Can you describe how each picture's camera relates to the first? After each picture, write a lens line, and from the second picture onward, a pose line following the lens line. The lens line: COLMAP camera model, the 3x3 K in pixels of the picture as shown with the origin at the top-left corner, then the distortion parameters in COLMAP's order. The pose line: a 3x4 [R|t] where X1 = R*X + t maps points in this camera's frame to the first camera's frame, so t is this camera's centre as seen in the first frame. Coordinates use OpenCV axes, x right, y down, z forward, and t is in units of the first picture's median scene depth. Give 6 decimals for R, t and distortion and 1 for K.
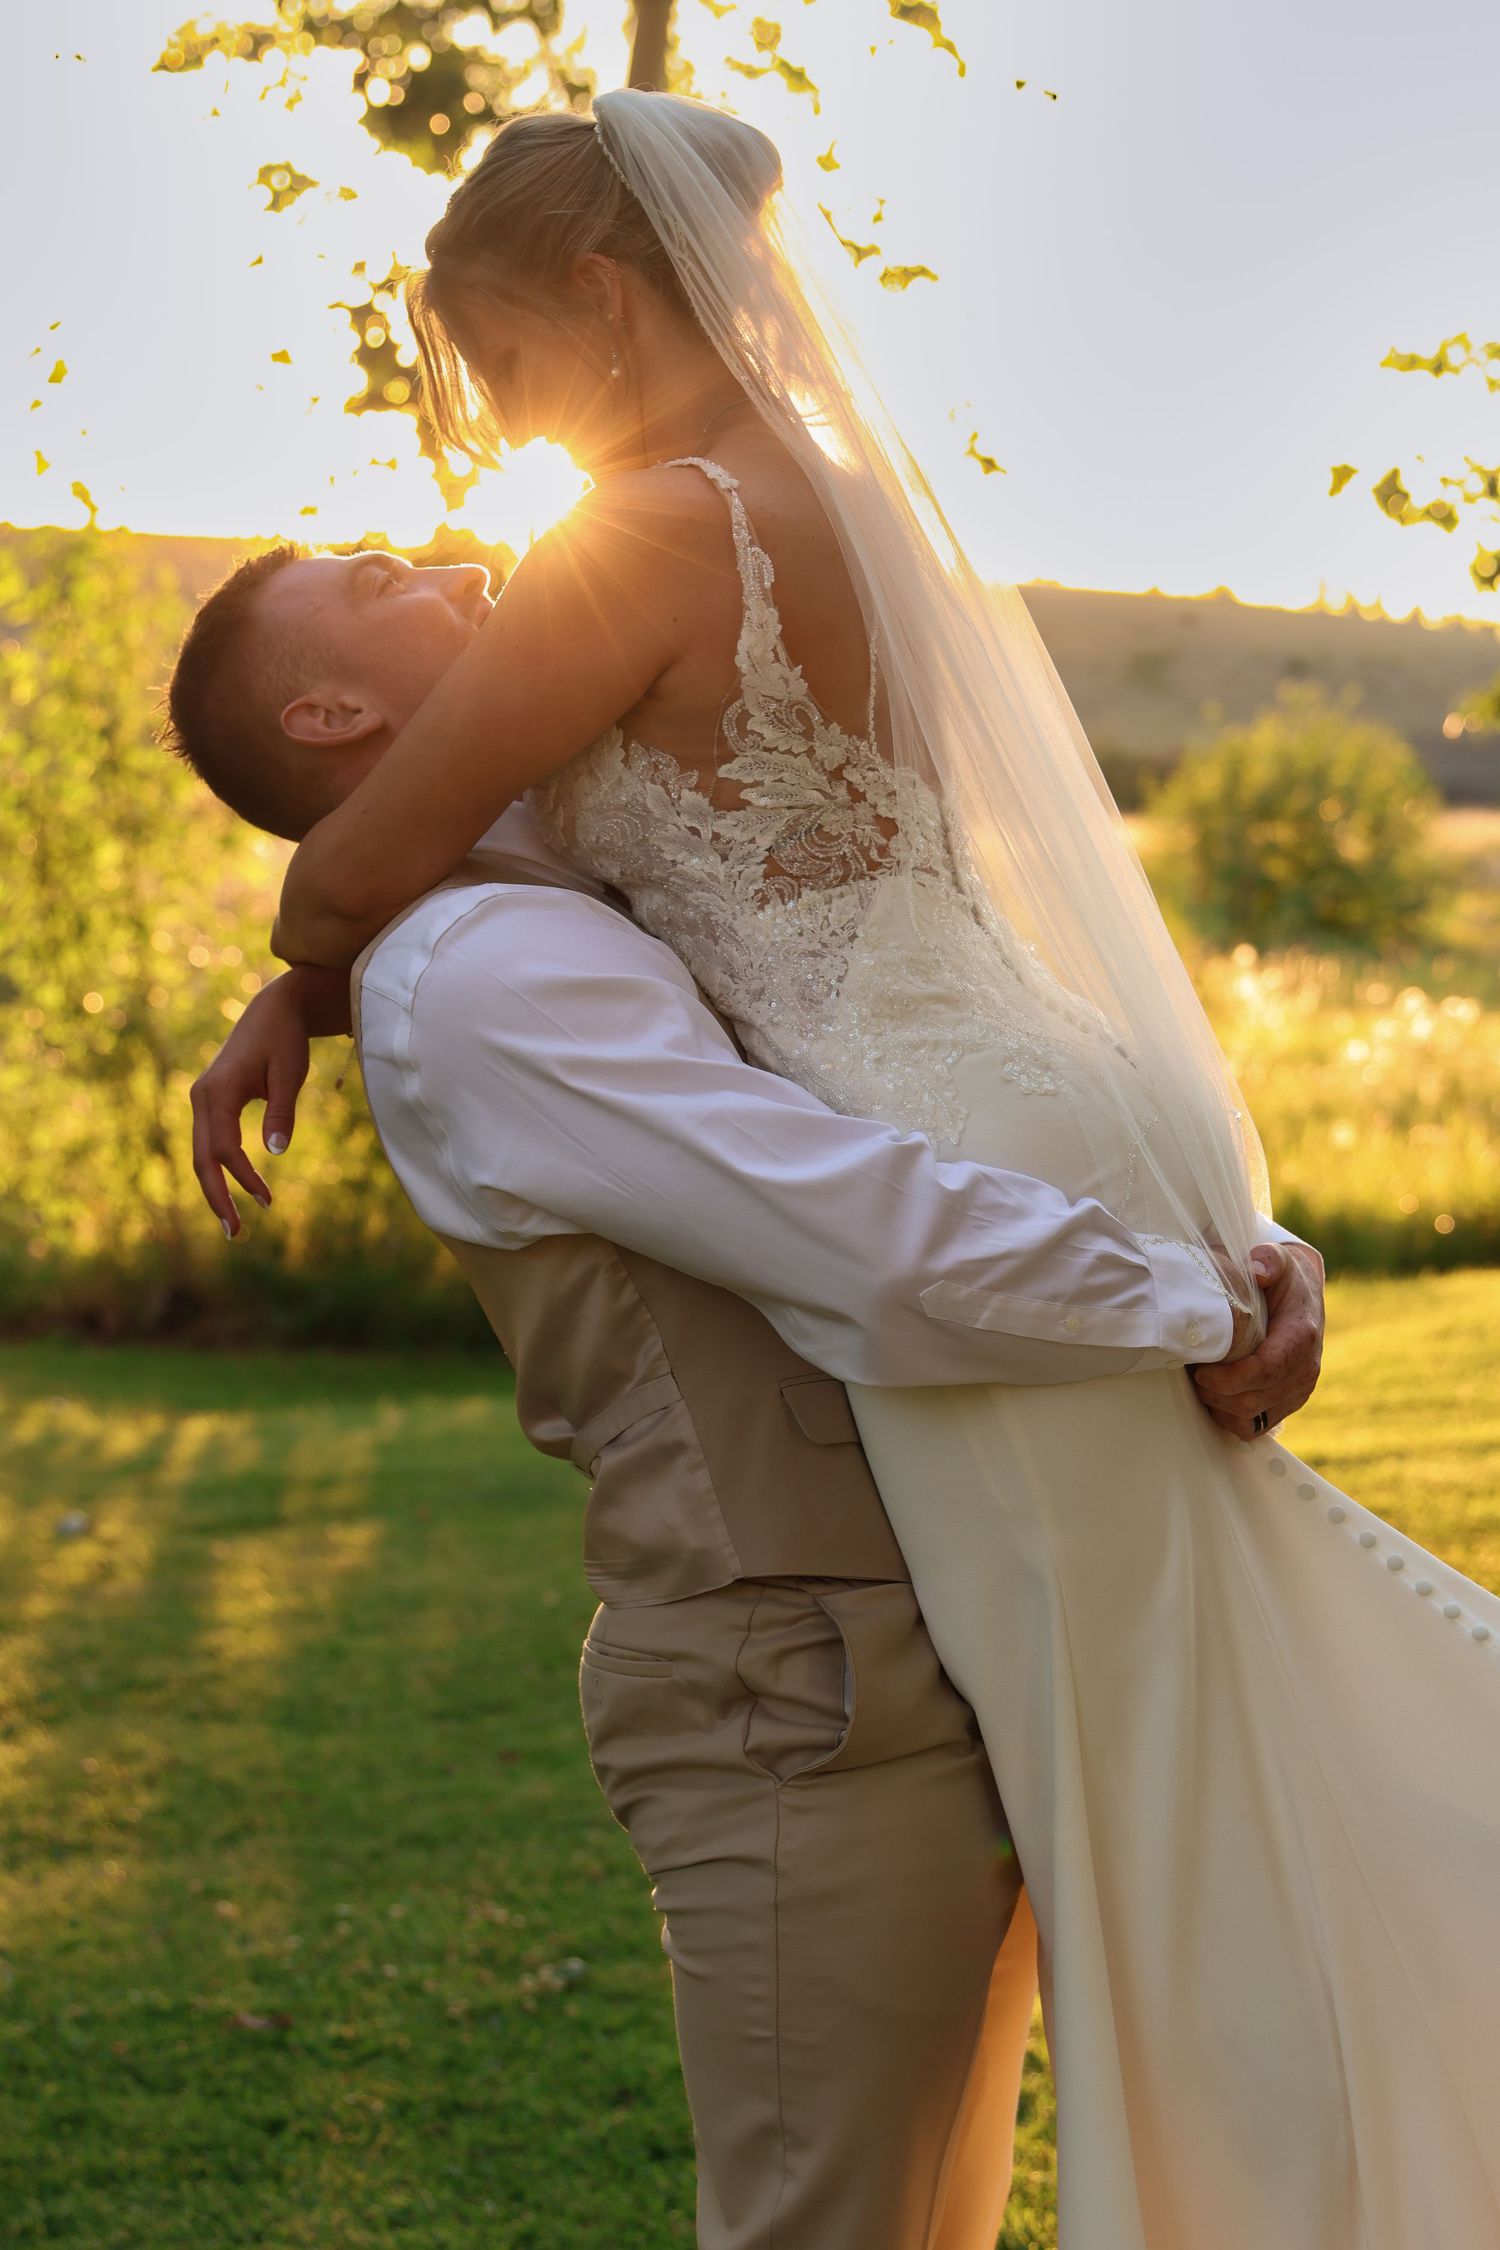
lens RADIAL K [[6034.0, 0, 742.8], [0, 6034.0, 1127.3], [0, 0, 1]] dist [-0.101946, 0.000000]
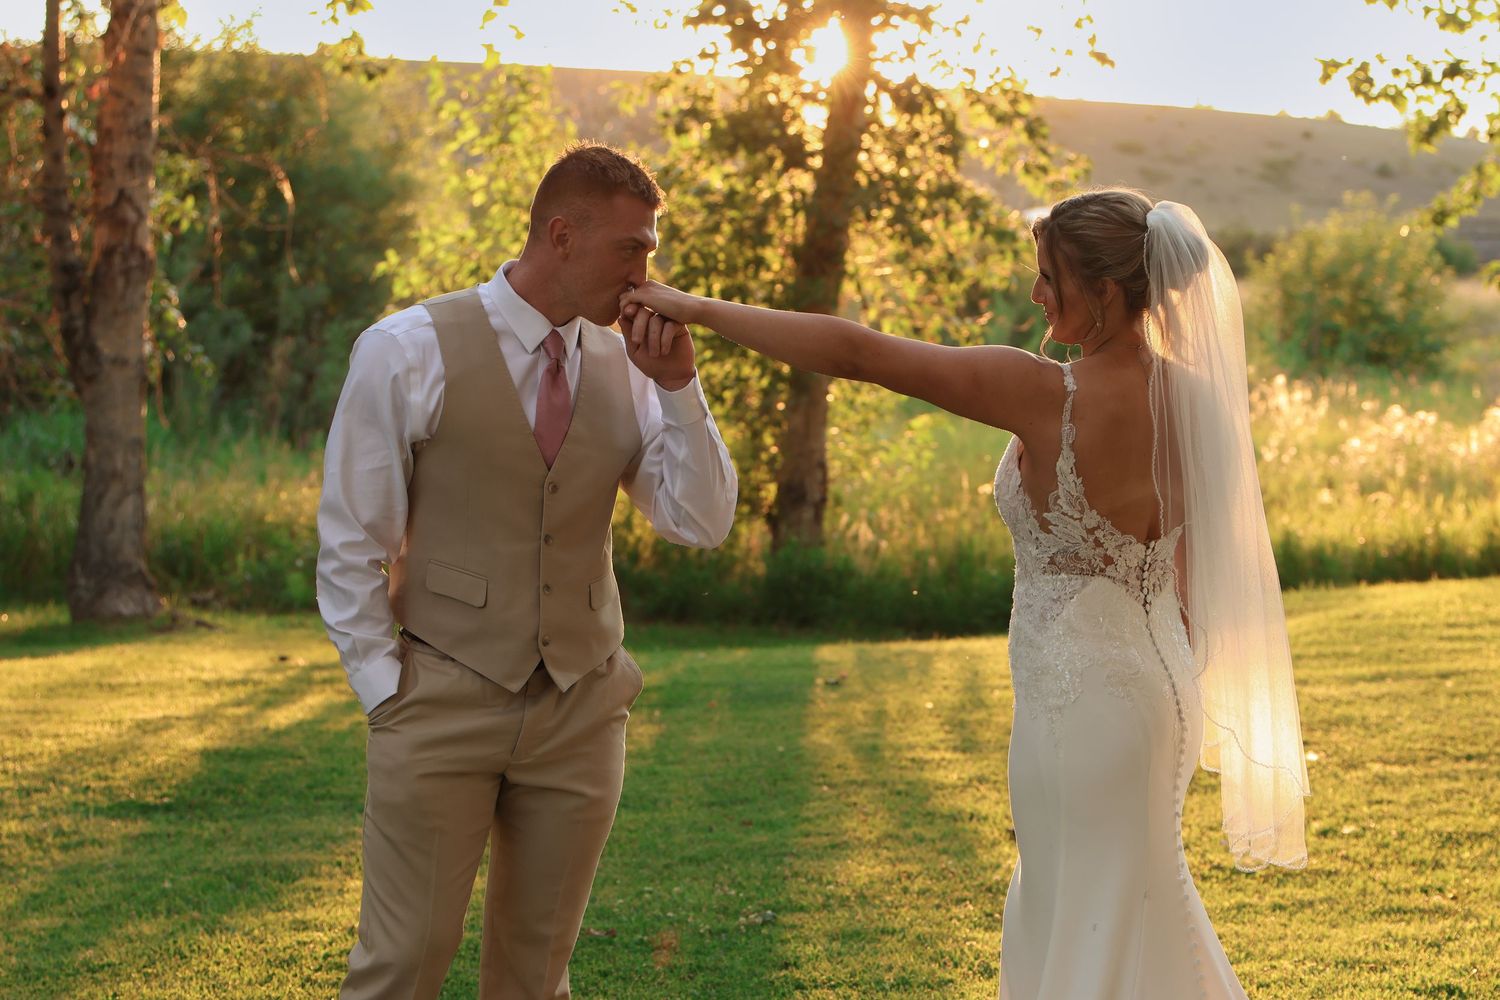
lens RADIAL K [[4022.7, 0, 752.6], [0, 4022.7, 497.9], [0, 0, 1]] dist [-0.101946, 0.000000]
pose [[0.998710, 0.011647, -0.049419, 0.023941], [-0.011542, 0.999930, 0.002424, 0.005605], [0.049444, -0.001850, 0.998775, -0.219990]]
